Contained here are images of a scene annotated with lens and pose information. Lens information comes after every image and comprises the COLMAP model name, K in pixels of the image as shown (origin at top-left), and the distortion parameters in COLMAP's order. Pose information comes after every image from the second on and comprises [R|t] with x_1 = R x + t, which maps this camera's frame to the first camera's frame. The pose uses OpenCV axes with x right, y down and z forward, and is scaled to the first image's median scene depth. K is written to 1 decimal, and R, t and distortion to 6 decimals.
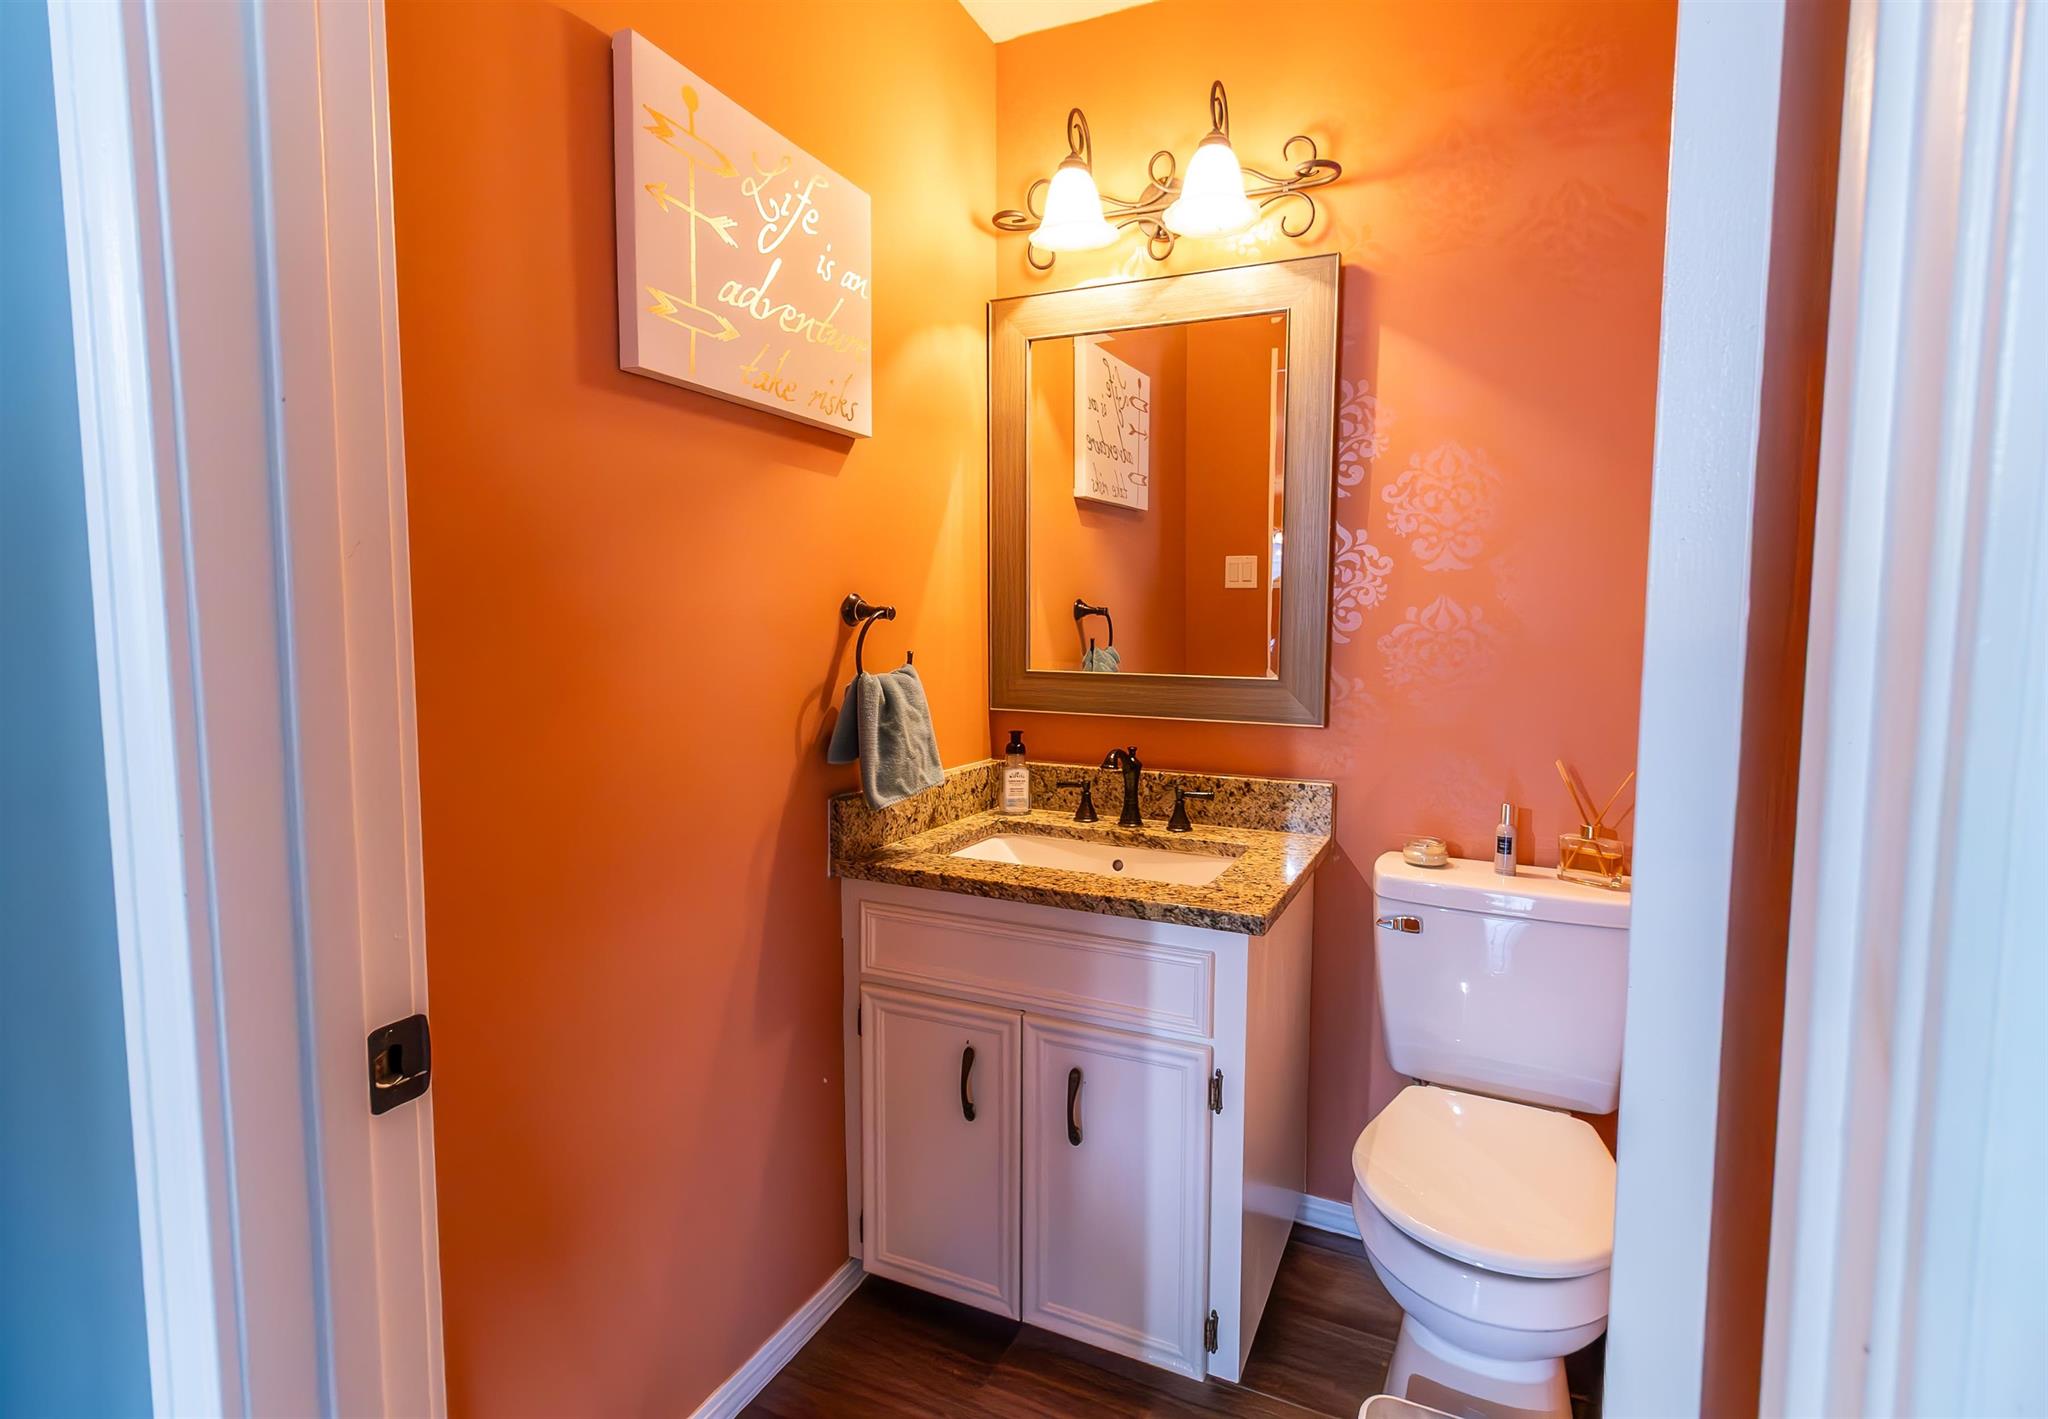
lens RADIAL K [[1021.1, 0, 1024.0], [0, 1021.1, 709.5], [0, 0, 1]] dist [0.002555, 0.000208]
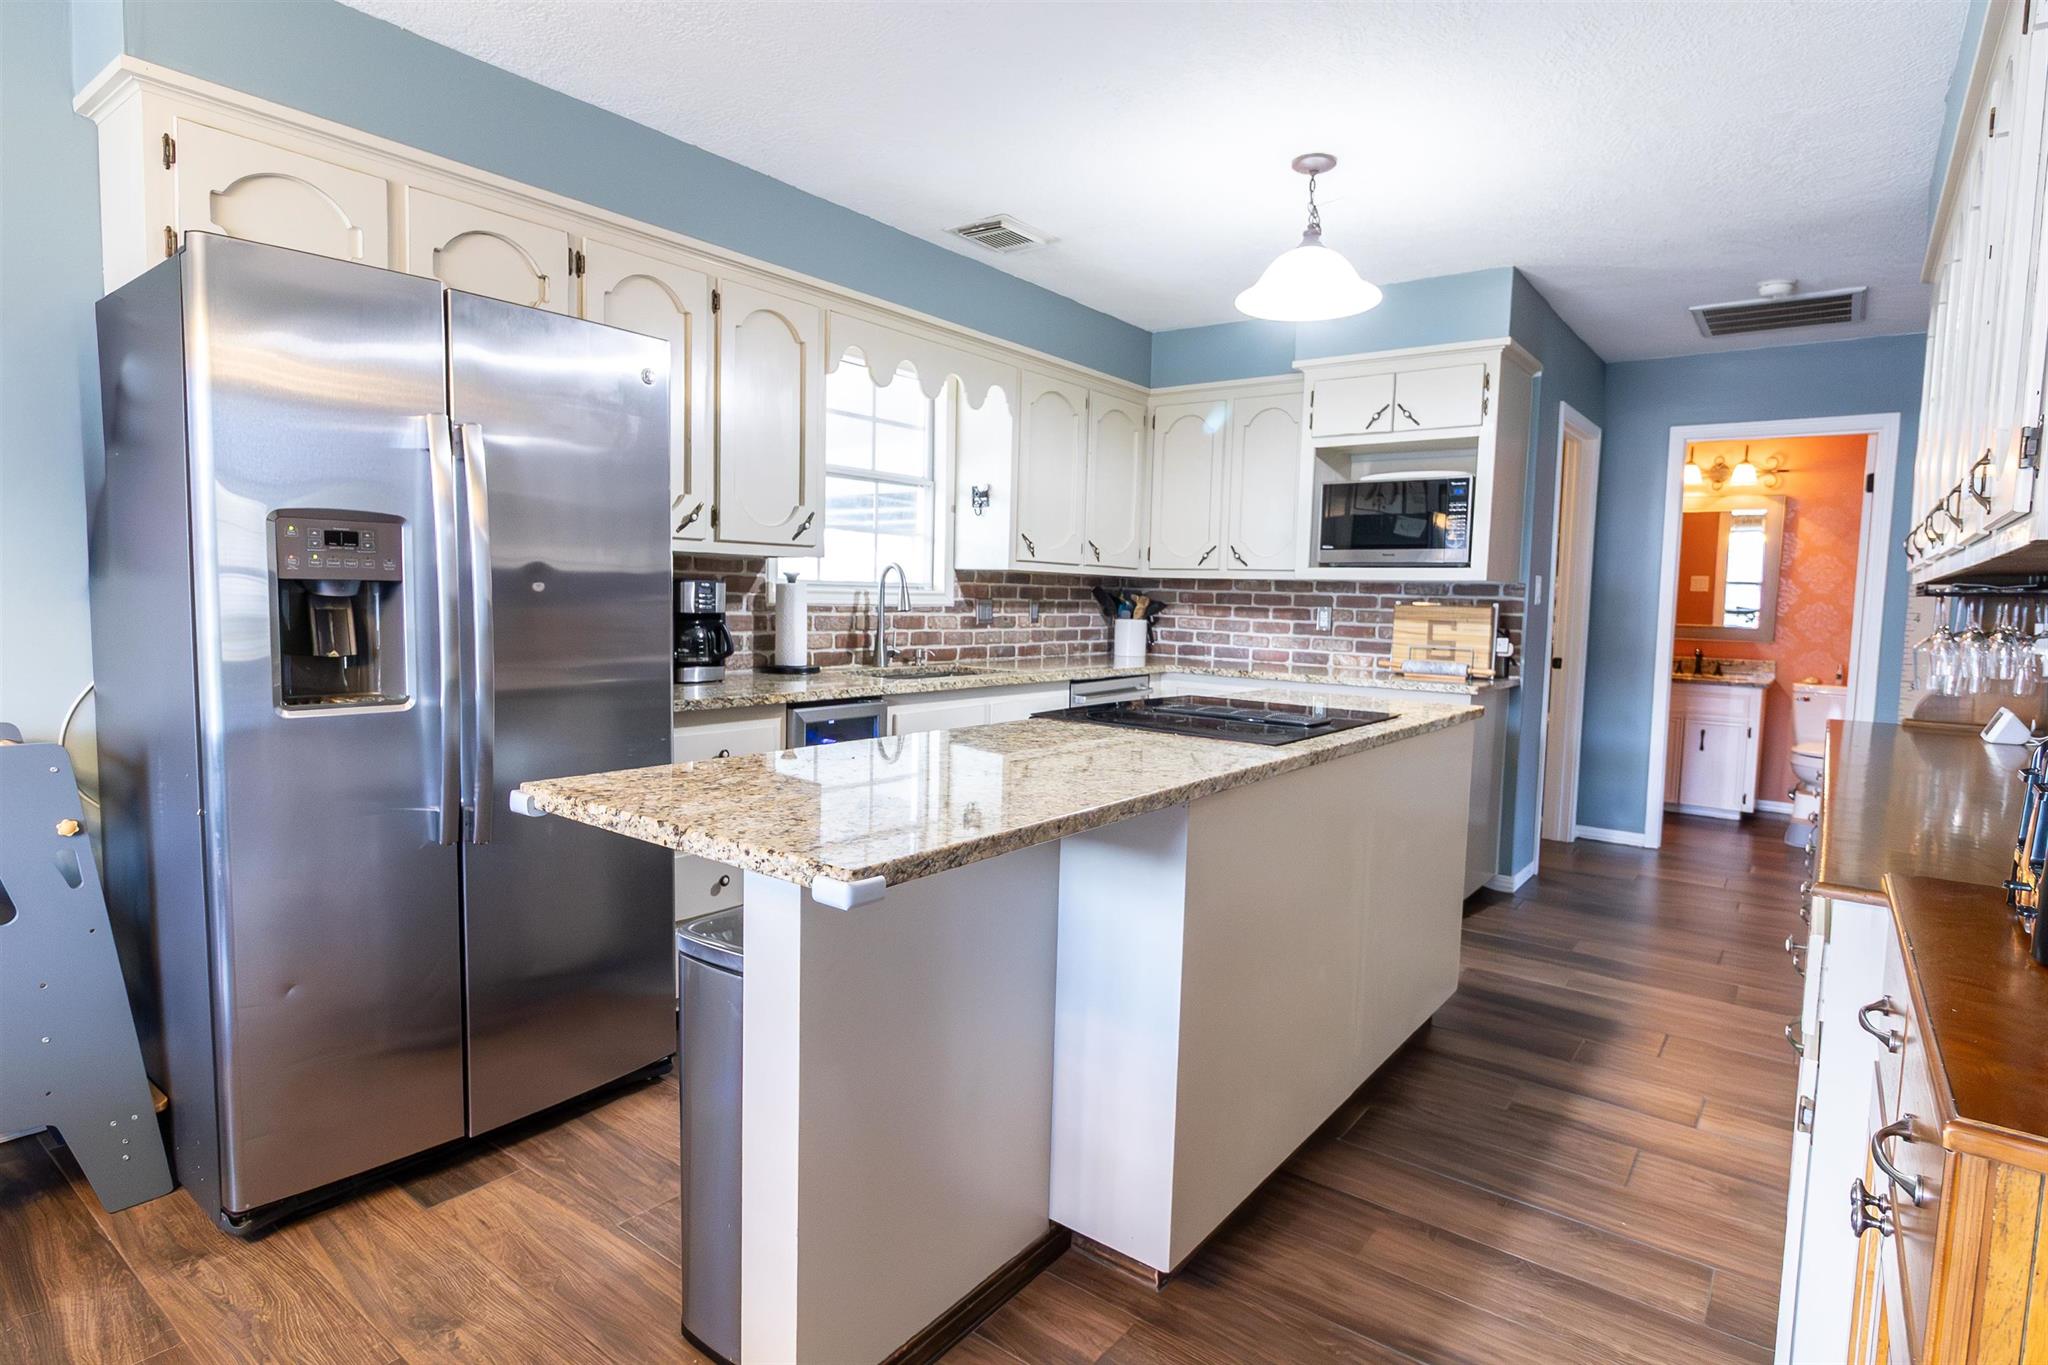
lens RADIAL K [[1056.2, 0, 1028.9], [0, 1056.2, 677.1], [0, 0, 1]] dist [-0.004791, -0.001356]
pose [[0.974357, 0.034867, -0.222291, -1.250496], [-0.036839, 0.999310, -0.004729, 0.229416], [0.221972, 0.012796, 0.974969, -2.737605]]
